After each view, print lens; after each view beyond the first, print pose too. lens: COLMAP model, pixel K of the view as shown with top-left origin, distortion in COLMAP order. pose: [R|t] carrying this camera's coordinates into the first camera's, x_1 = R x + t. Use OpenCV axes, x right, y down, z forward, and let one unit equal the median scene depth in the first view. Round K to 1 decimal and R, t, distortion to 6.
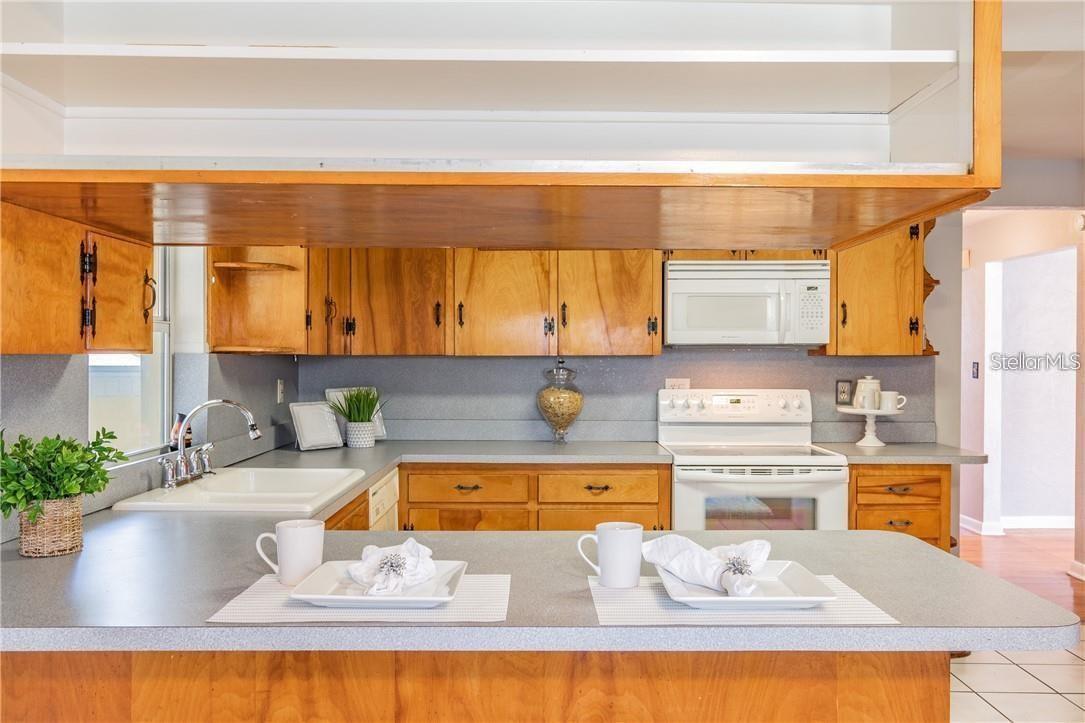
lens RADIAL K [[906.5, 0, 542.6], [0, 906.5, 366.4], [0, 0, 1]] dist [0.009608, -0.011782]
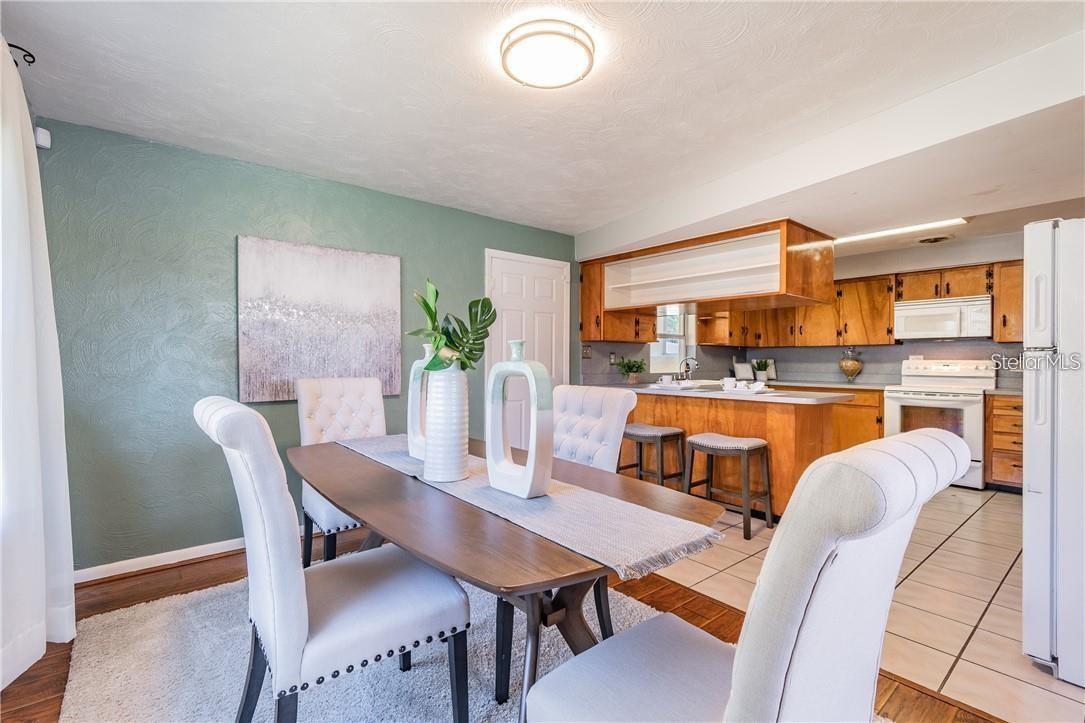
lens RADIAL K [[485.5, 0, 548.4], [0, 485.5, 361.8], [0, 0, 1]] dist [0.000561, 0.000831]
pose [[0.648181, 0.002694, -0.761481, 0.528763], [-0.011219, 0.999919, -0.006012, 0.051862], [0.761404, 0.012440, 0.648159, -0.467346]]
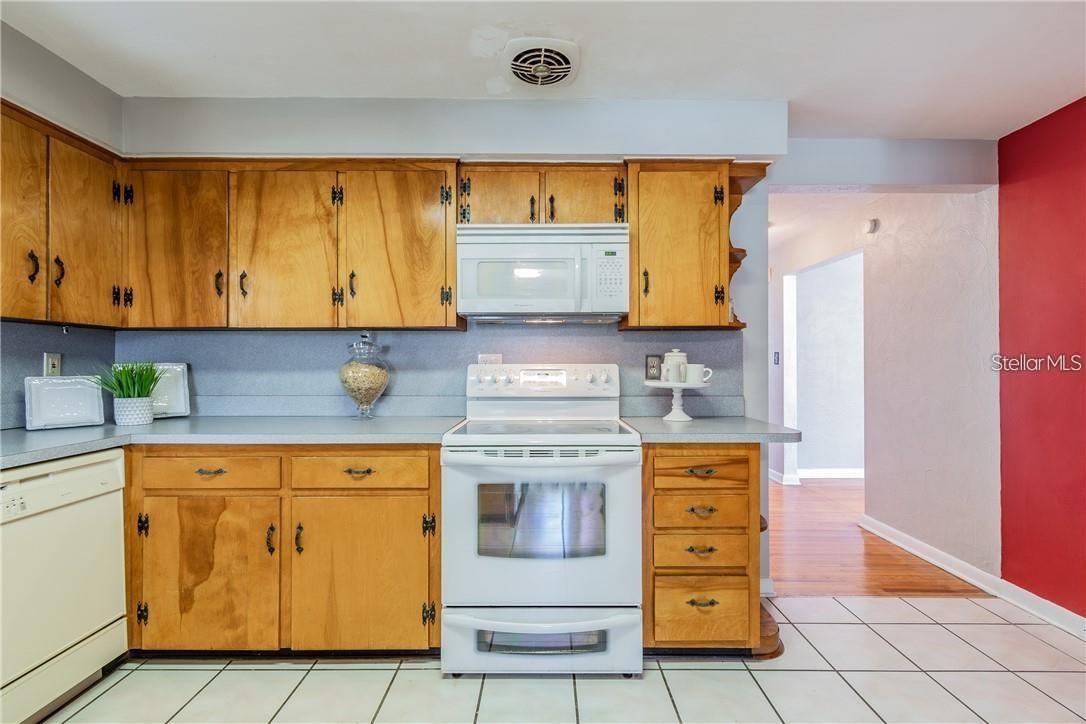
lens RADIAL K [[486.0, 0, 540.5], [0, 486.0, 362.6], [0, 0, 1]] dist [0.000561, 0.000831]
pose [[0.999992, -0.003369, 0.002132, 0.235055], [0.003402, 0.999872, -0.015606, 0.036293], [-0.002079, 0.015613, 0.999876, 0.524804]]
